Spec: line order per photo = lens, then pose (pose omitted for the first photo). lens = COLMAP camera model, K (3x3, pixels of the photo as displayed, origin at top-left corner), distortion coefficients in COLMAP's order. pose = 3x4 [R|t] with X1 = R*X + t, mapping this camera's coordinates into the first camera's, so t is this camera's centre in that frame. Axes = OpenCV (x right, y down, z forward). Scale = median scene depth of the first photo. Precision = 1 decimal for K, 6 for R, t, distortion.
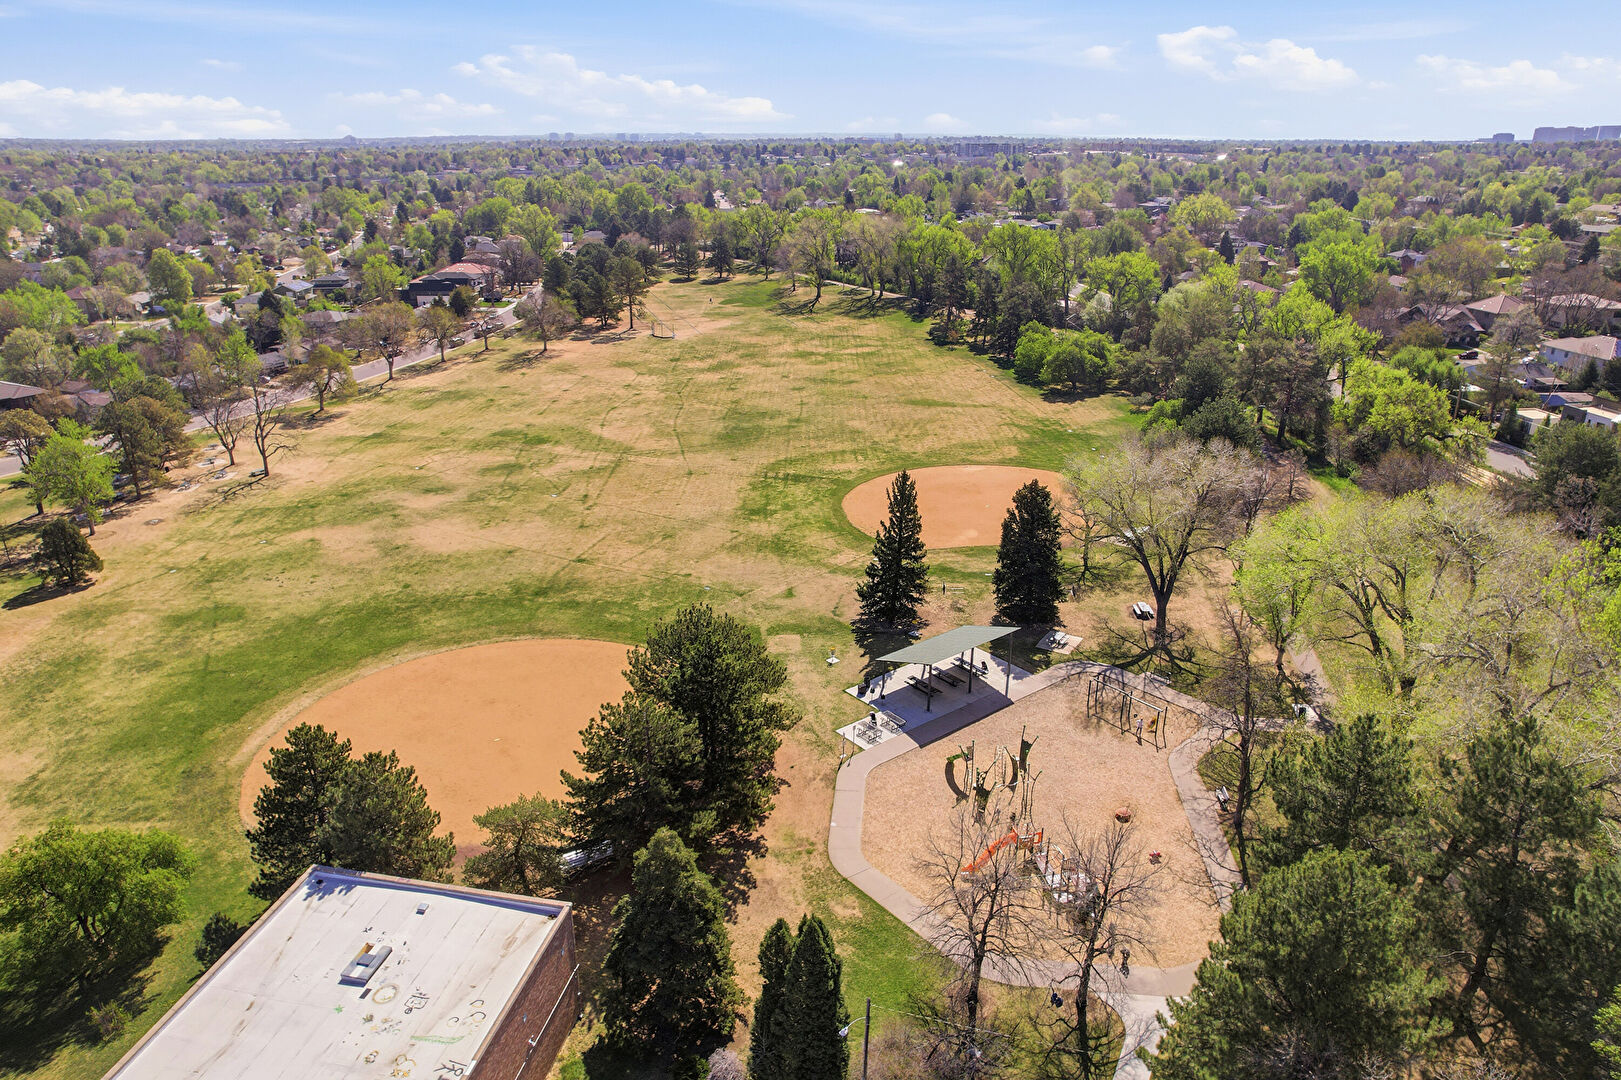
lens RADIAL K [[1090.3, 0, 812.7], [0, 1090.3, 536.4], [0, 0, 1]] dist [-0.054569, 0.026804]
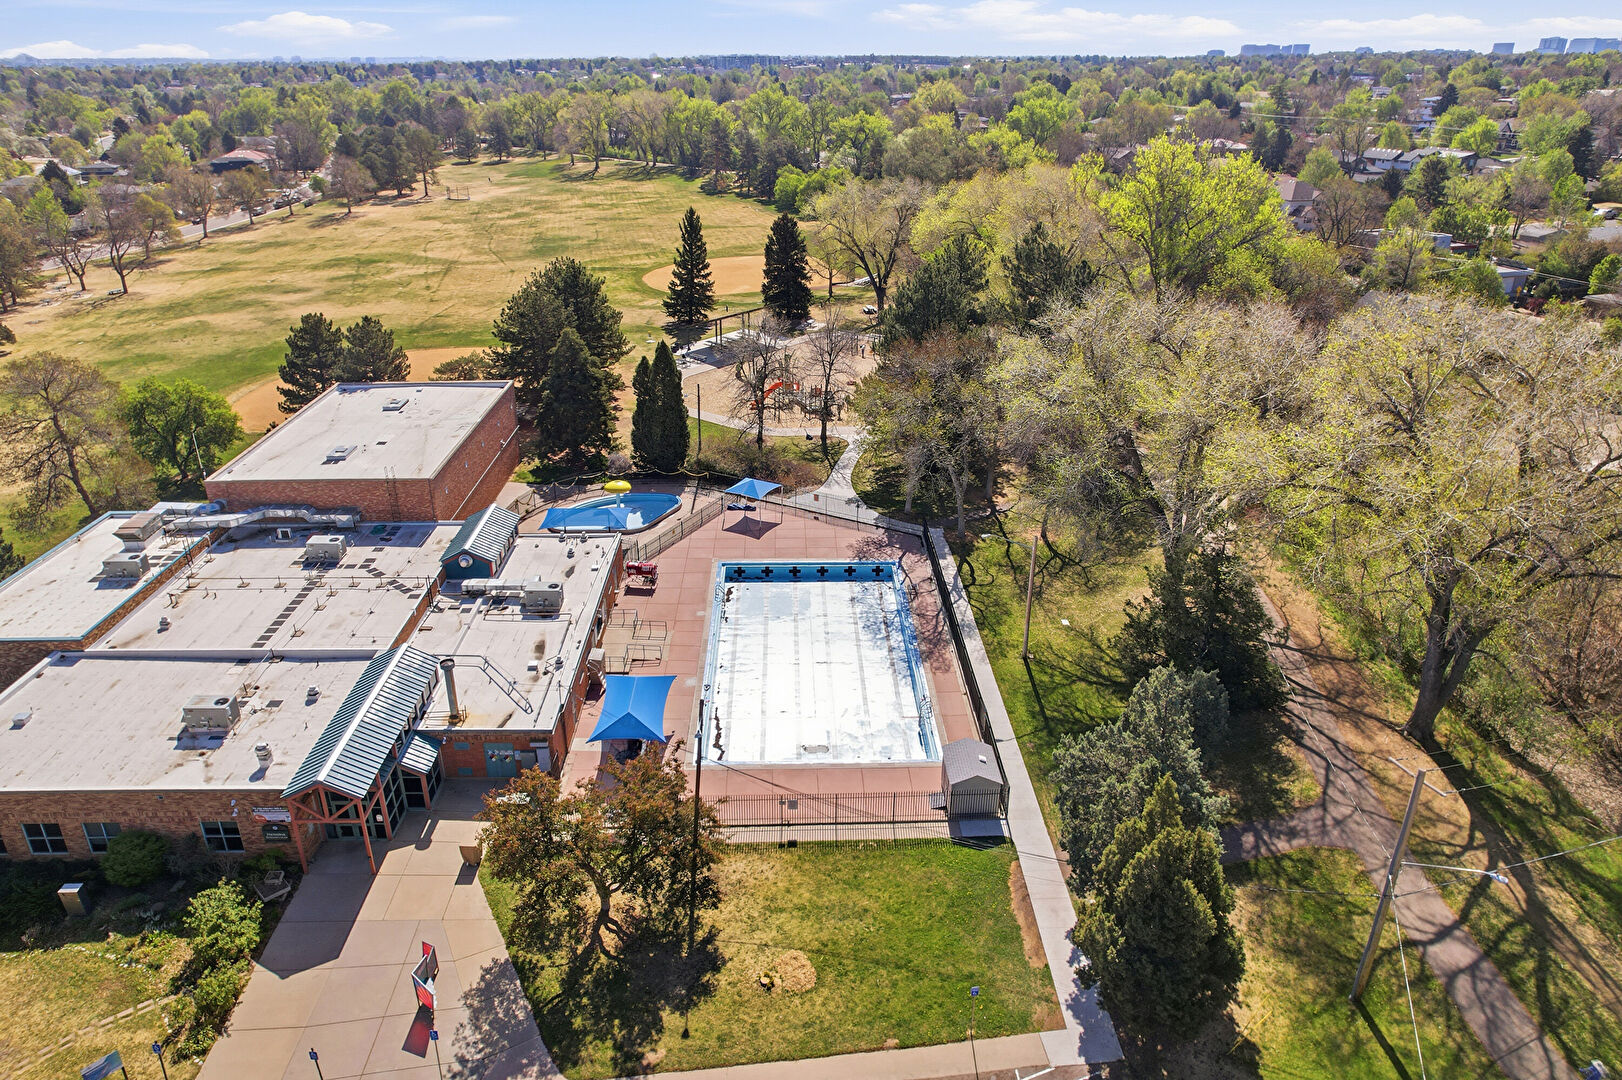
lens RADIAL K [[1091.0, 0, 810.5], [0, 1091.0, 543.6], [0, 0, 1]] dist [-0.054569, 0.026804]
pose [[0.978765, -0.085543, 0.186285, -0.024961], [0.072822, 0.994588, 0.074104, 0.113885], [-0.191616, -0.058964, 0.979697, -0.165047]]
